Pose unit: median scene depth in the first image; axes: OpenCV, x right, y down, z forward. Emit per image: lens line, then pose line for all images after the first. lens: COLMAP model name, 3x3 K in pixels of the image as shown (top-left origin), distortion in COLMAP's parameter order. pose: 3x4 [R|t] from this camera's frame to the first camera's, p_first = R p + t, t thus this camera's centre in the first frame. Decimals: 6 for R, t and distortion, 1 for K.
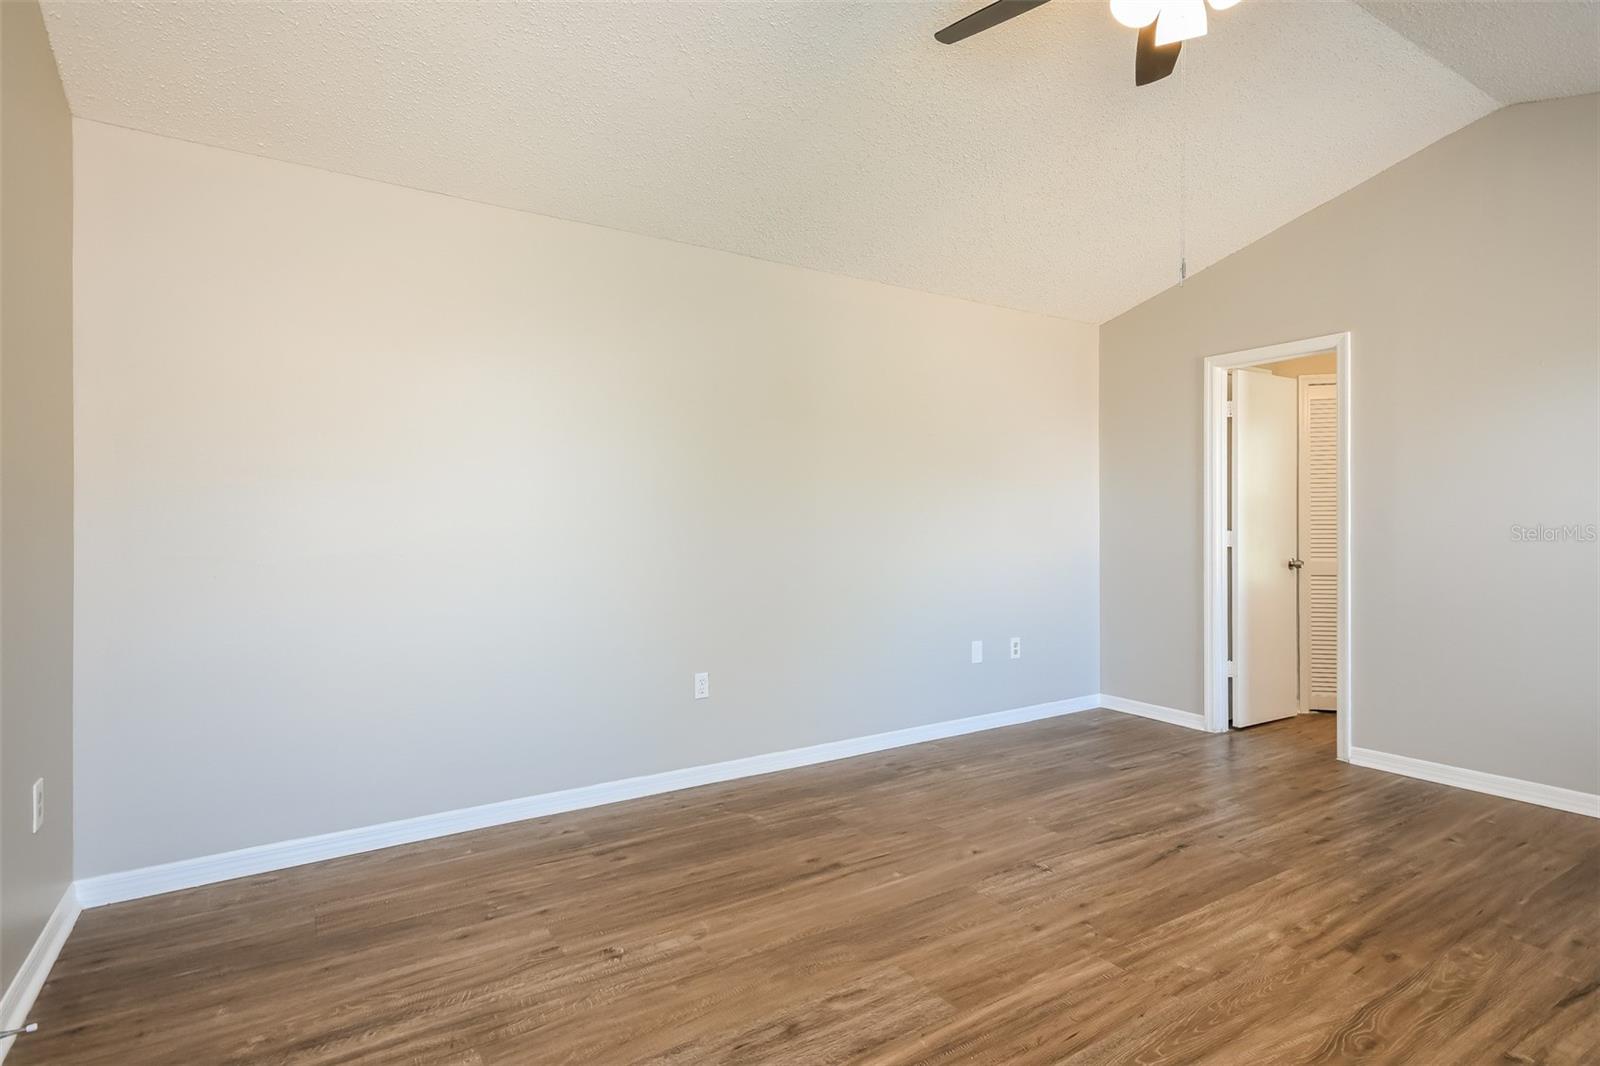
lens RADIAL K [[815.5, 0, 789.8], [0, 815.5, 526.7], [0, 0, 1]] dist [0.003950, 0.000077]
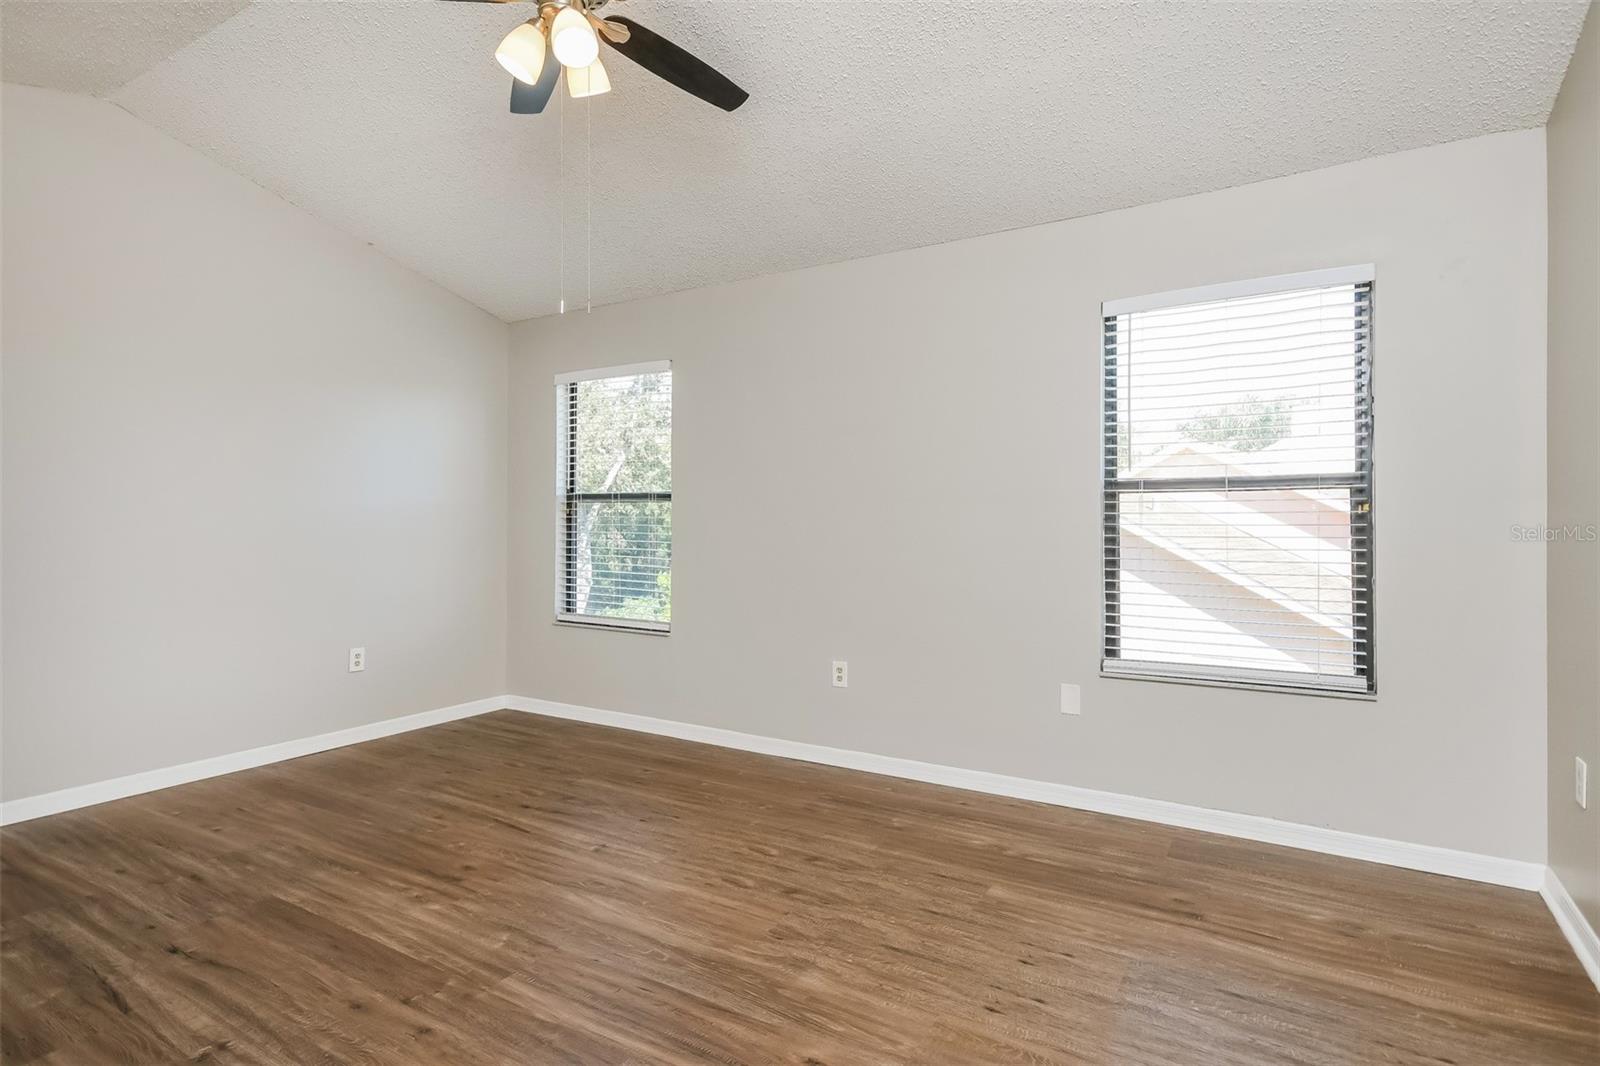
lens RADIAL K [[815.5, 0, 810.3], [0, 815.5, 530.2], [0, 0, 1]] dist [0.003950, 0.000077]
pose [[-0.471993, -0.000873, 0.881602, -0.534473], [-0.000049, 1.000000, 0.000964, 0.004225], [-0.881602, 0.000412, -0.471993, 0.973604]]
